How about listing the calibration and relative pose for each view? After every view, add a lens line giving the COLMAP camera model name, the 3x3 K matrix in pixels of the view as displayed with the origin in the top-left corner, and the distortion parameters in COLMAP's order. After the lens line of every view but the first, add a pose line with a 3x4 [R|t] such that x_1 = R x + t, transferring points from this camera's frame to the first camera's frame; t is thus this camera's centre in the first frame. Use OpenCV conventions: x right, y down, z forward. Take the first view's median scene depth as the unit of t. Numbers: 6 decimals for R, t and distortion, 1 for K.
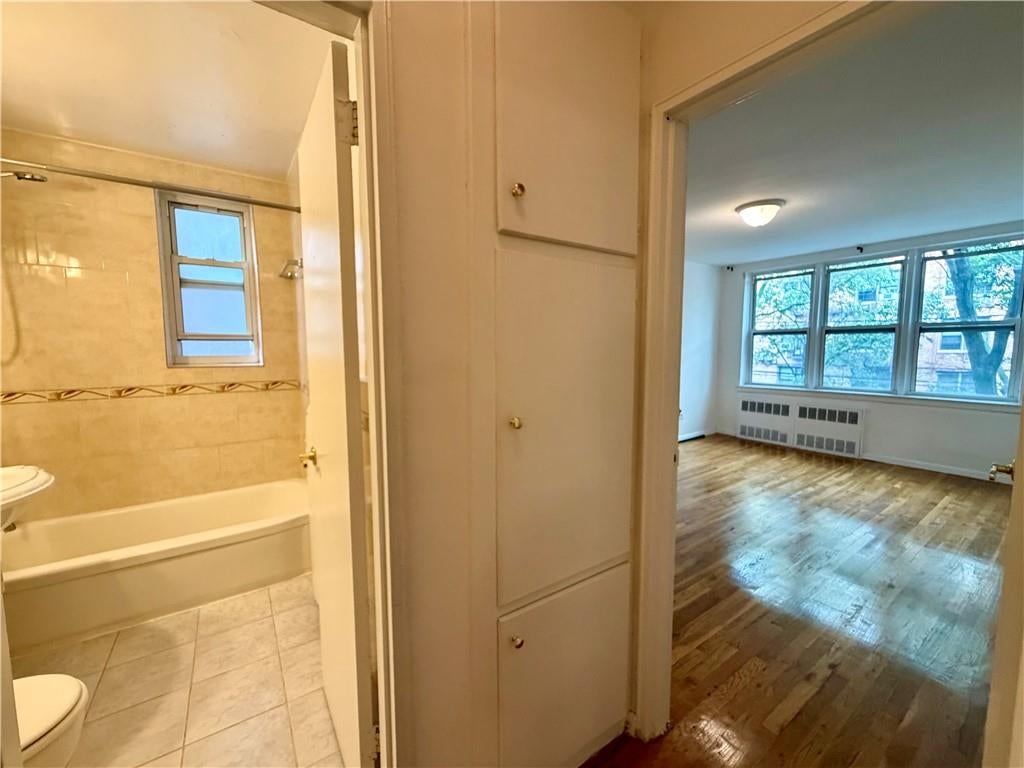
lens RADIAL K [[409.8, 0, 506.4], [0, 409.8, 385.9], [0, 0, 1]] dist [0.000553, -0.000308]
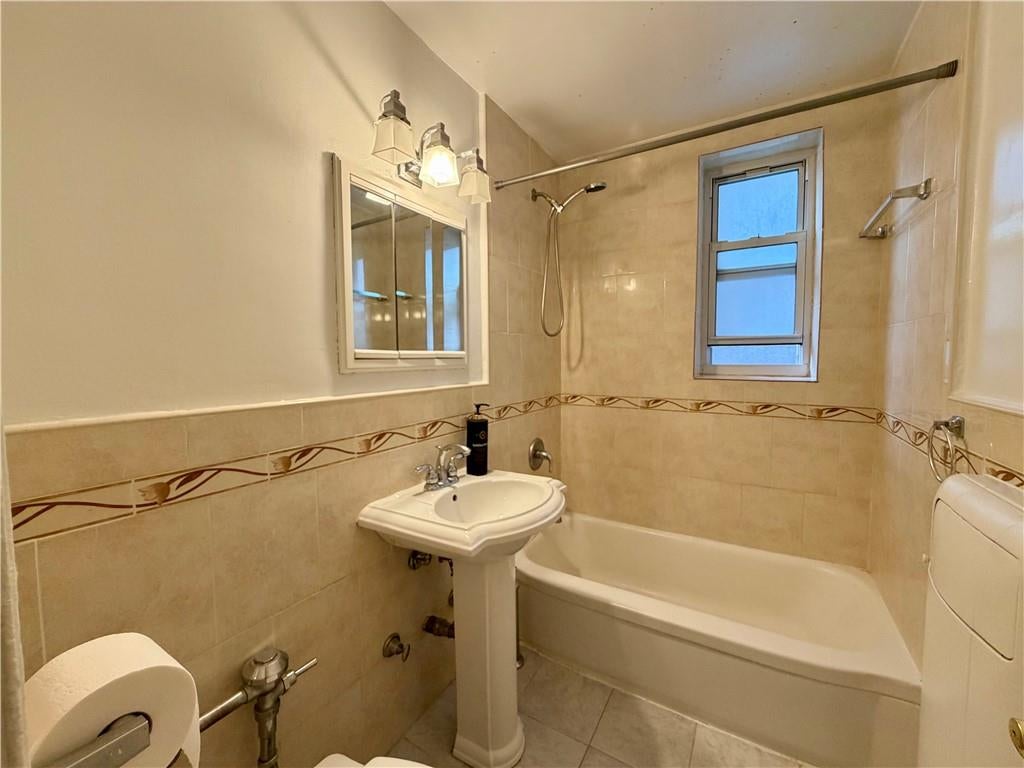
lens RADIAL K [[409.8, 0, 512.2], [0, 409.8, 379.6], [0, 0, 1]] dist [0.000553, -0.000308]
pose [[0.421106, 0.053739, -0.905418, -0.220294], [-0.079432, 0.996593, 0.022207, -0.030697], [0.903526, 0.062568, 0.423940, 0.302773]]
